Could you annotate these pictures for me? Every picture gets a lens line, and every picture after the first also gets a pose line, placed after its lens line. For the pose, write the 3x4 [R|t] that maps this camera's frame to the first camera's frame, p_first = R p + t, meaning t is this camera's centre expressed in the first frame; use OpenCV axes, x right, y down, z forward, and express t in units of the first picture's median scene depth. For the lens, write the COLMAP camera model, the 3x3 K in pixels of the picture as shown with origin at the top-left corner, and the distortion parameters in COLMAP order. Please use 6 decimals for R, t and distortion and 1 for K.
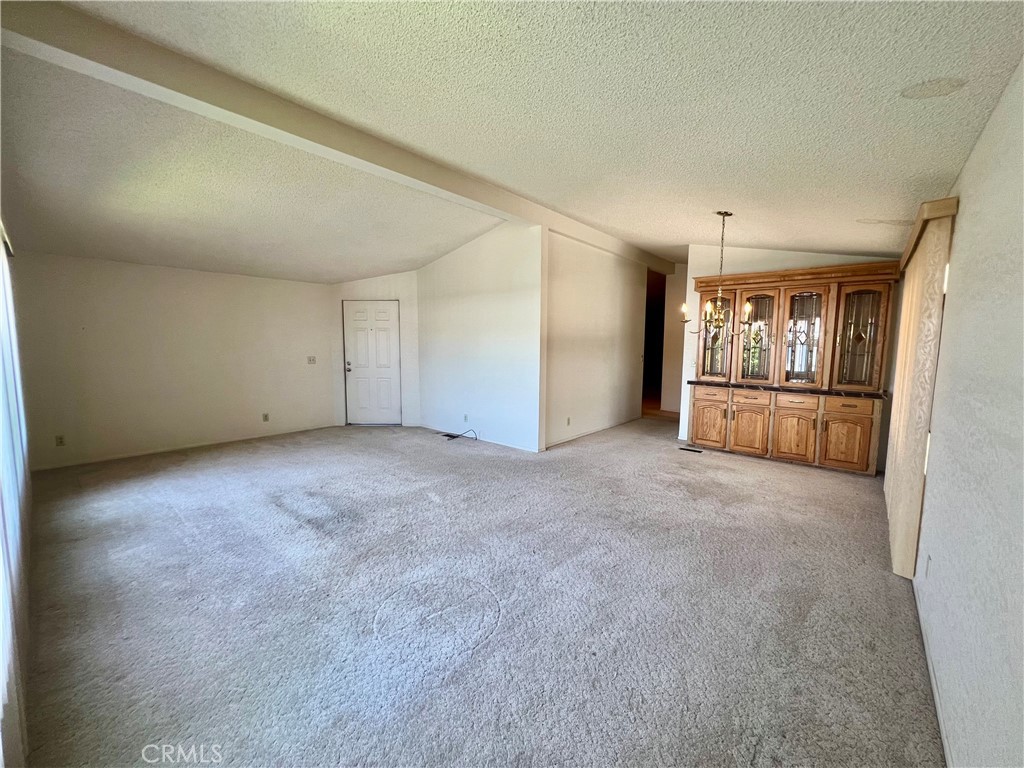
lens RADIAL K [[411.3, 0, 510.9], [0, 411.3, 383.5], [0, 0, 1]] dist [-0.000392, 0.000886]
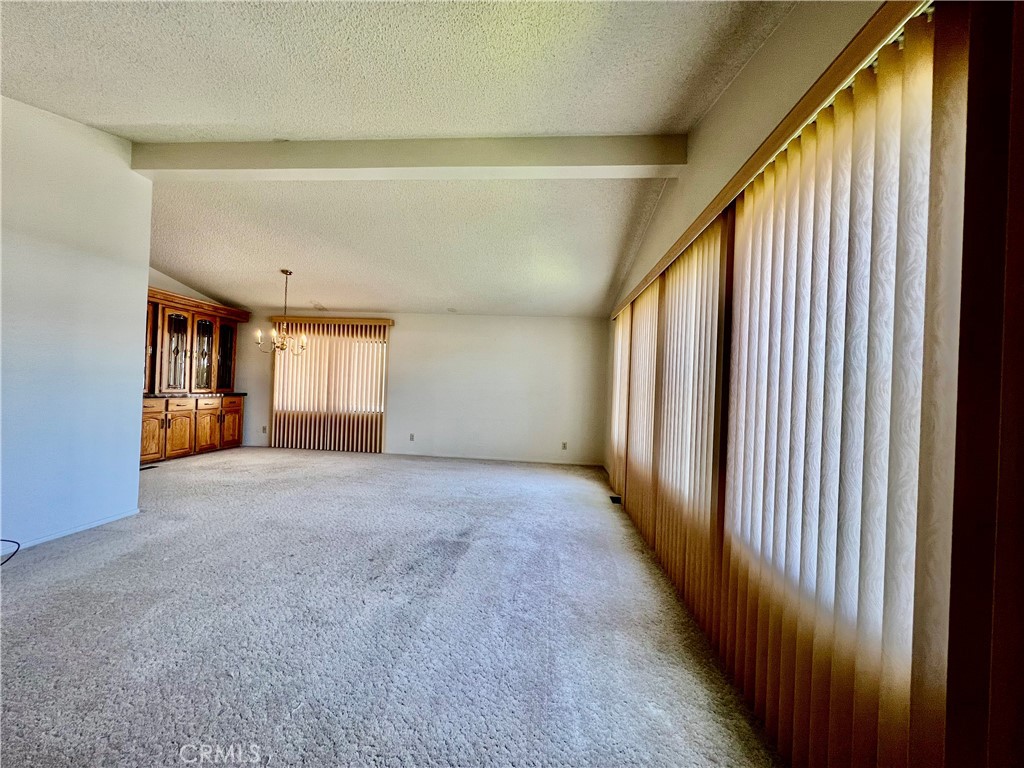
lens RADIAL K [[411.3, 0, 510.9], [0, 411.3, 383.5], [0, 0, 1]] dist [-0.000392, 0.000886]
pose [[-0.582167, -0.030493, 0.812497, -0.834251], [0.035363, 0.997401, 0.062771, -0.061382], [-0.812300, 0.065276, -0.579576, 0.899670]]
